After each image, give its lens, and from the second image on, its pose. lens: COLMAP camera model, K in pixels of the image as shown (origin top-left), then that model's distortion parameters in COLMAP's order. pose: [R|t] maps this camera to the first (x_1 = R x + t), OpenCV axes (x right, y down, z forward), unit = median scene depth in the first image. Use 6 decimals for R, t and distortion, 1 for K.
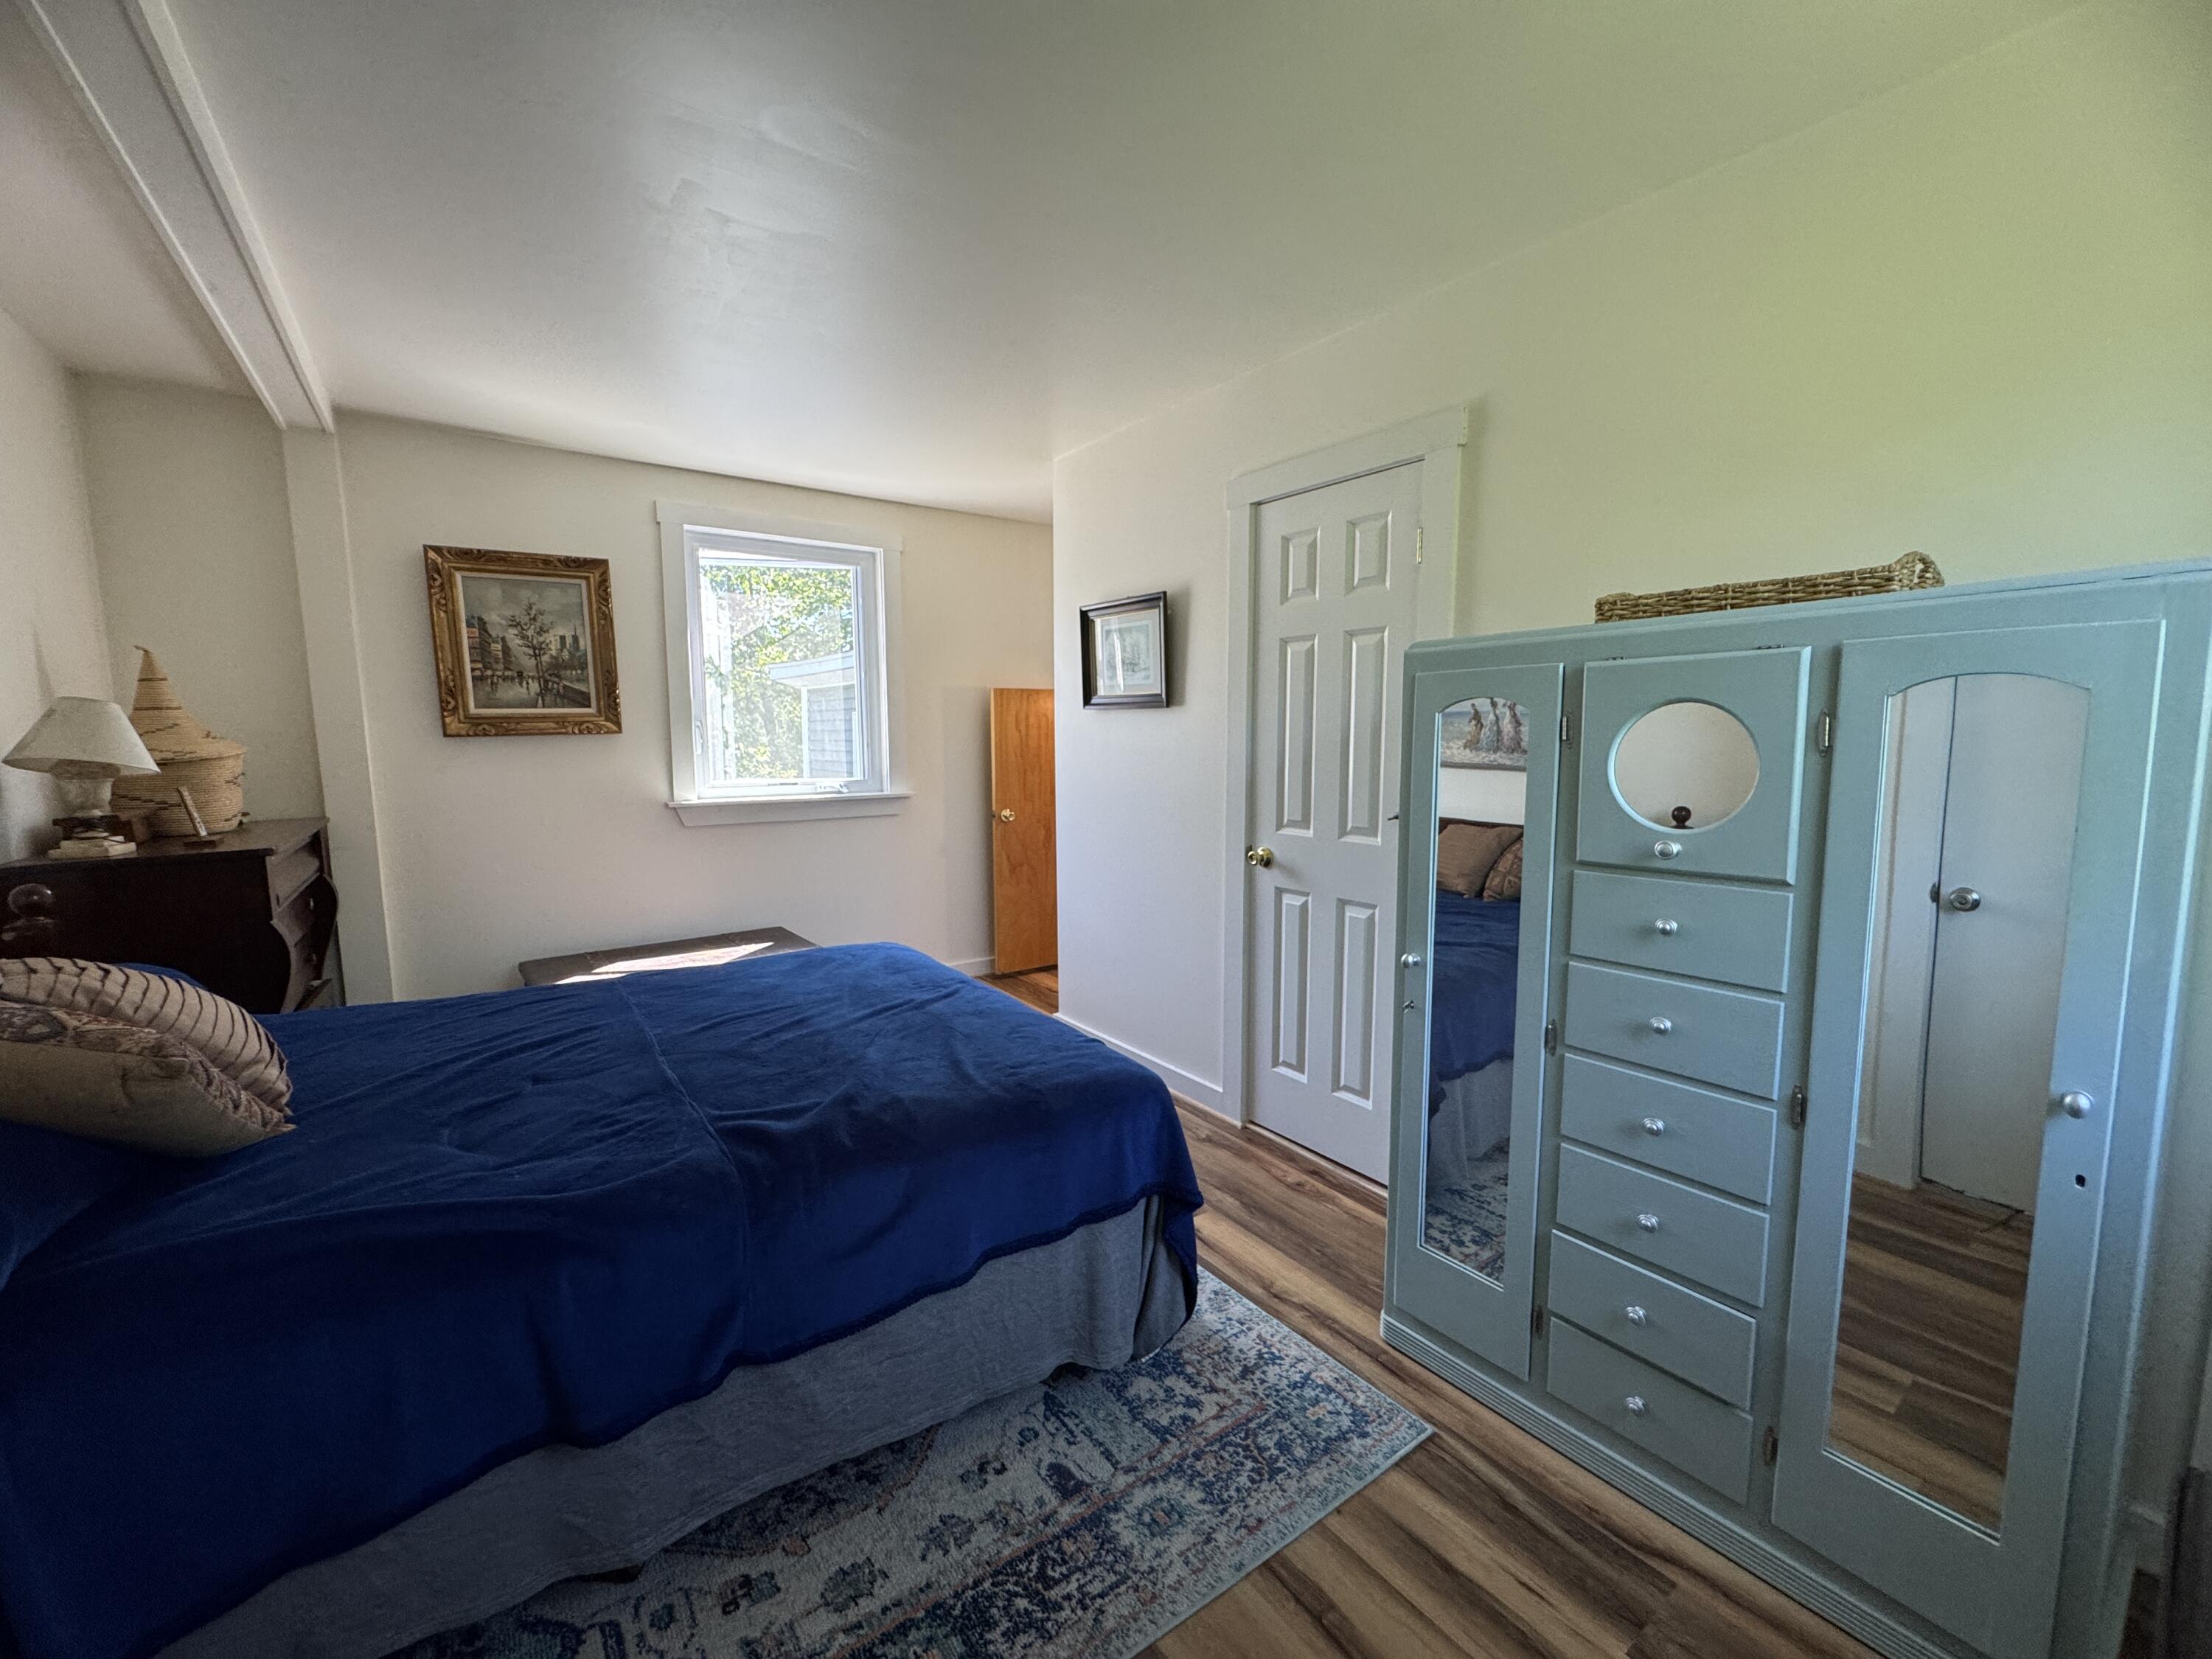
lens RADIAL K [[884.5, 0, 1099.4], [0, 884.5, 833.4], [0, 0, 1]] dist [-0.003226, 0.000622]
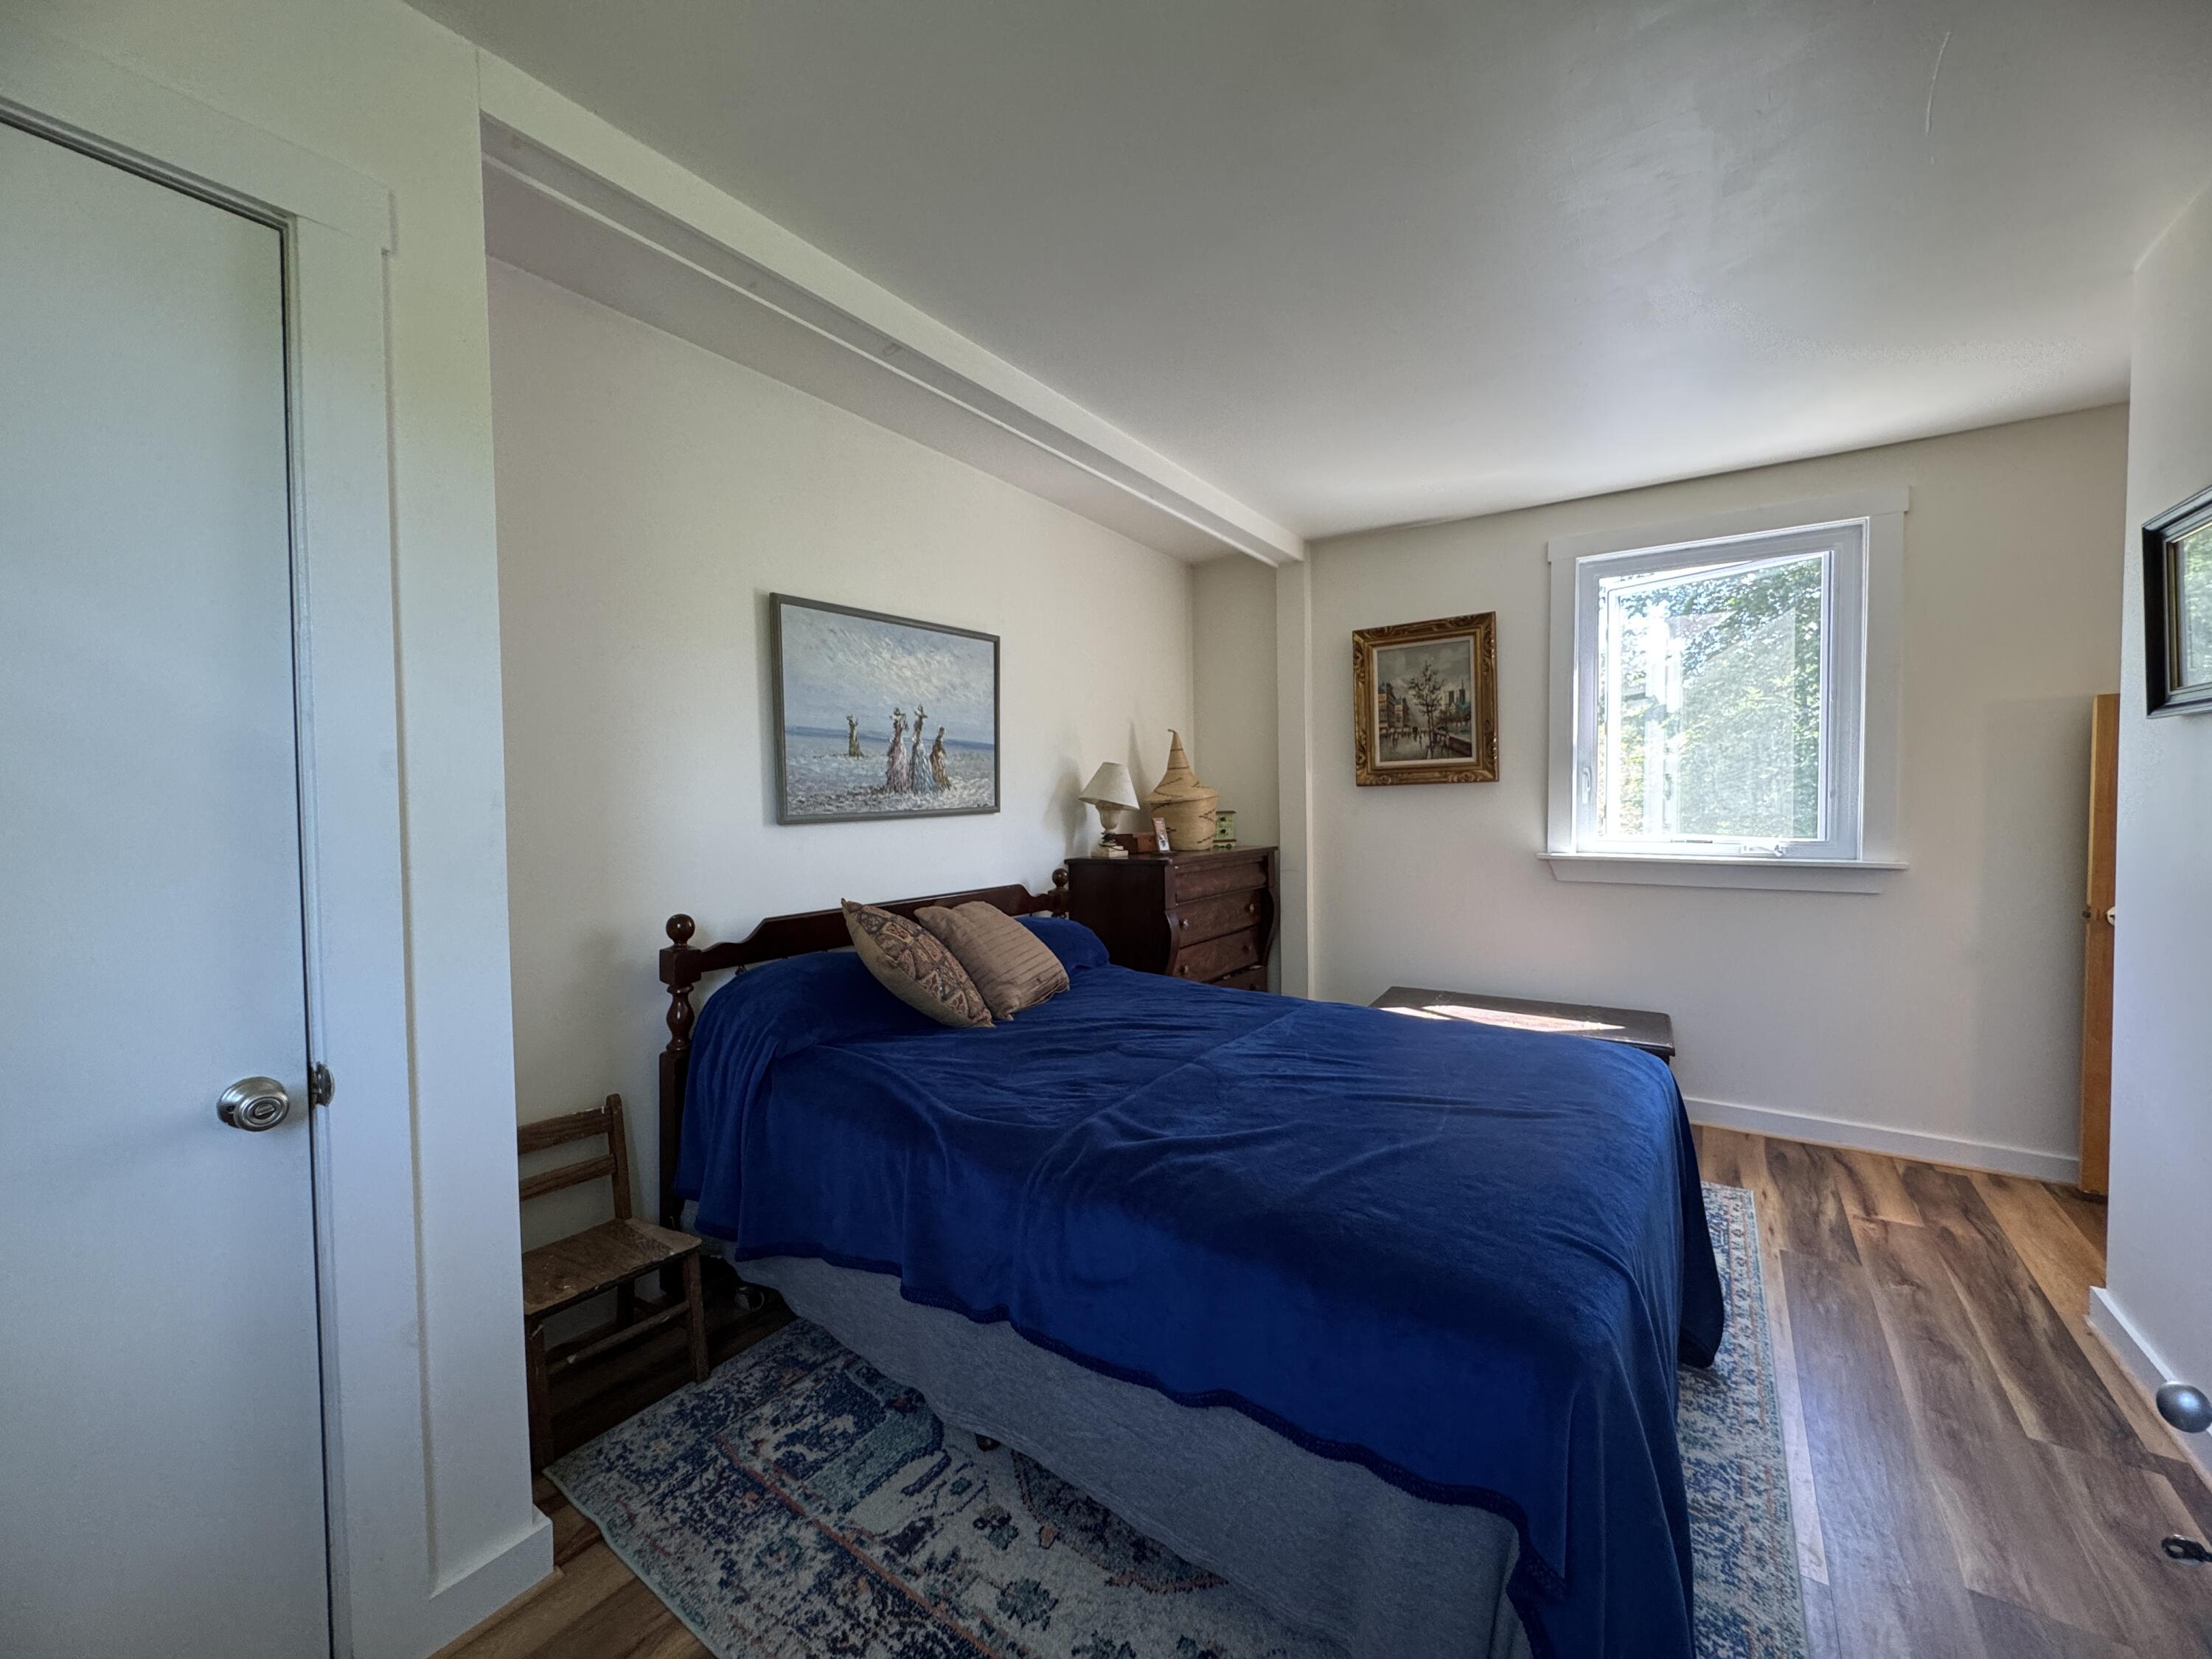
lens RADIAL K [[884.5, 0, 1106.8], [0, 884.5, 832.0], [0, 0, 1]] dist [-0.003226, 0.000622]
pose [[0.345939, 0.034621, -0.937618, 0.289338], [-0.097836, 0.995202, 0.000650, -0.015341], [0.933142, 0.091508, 0.347667, 0.283145]]
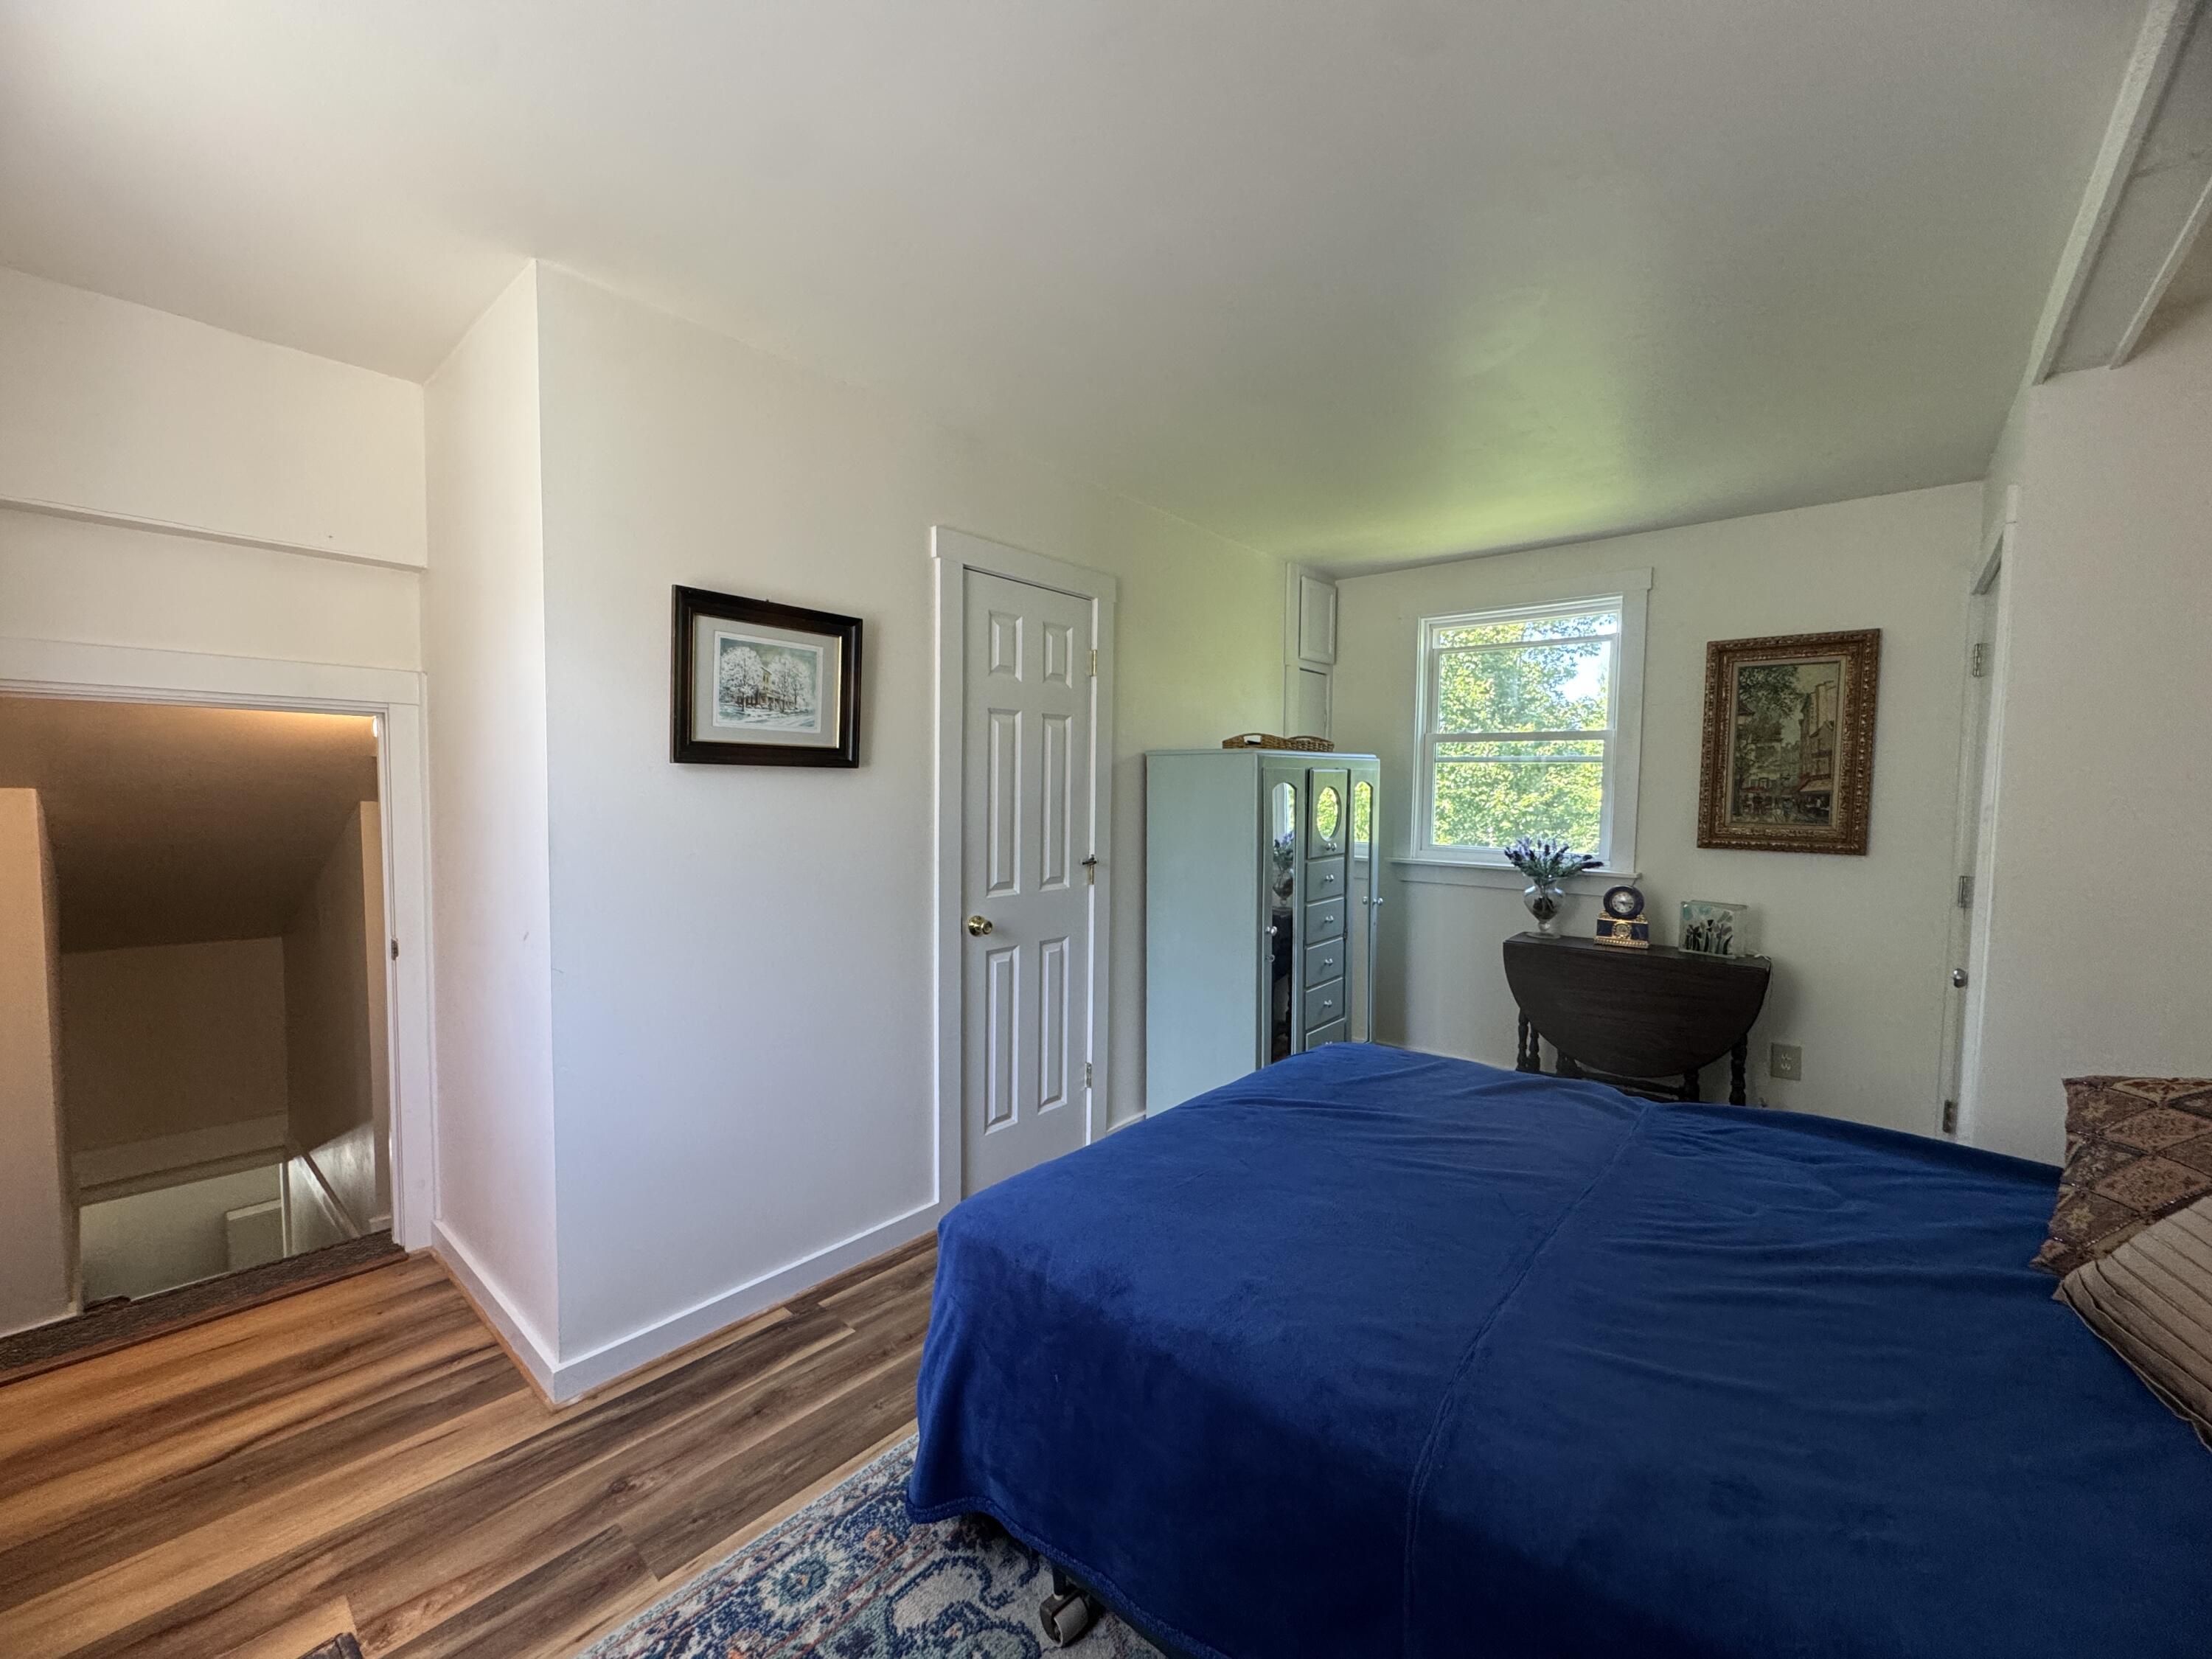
lens RADIAL K [[884.5, 0, 1098.4], [0, 884.5, 831.8], [0, 0, 1]] dist [-0.003226, 0.000622]
pose [[-0.226519, -0.052241, 0.972605, -0.715990], [0.097855, 0.992288, 0.076089, -0.124345], [-0.969079, 0.112410, -0.219660, 0.964078]]
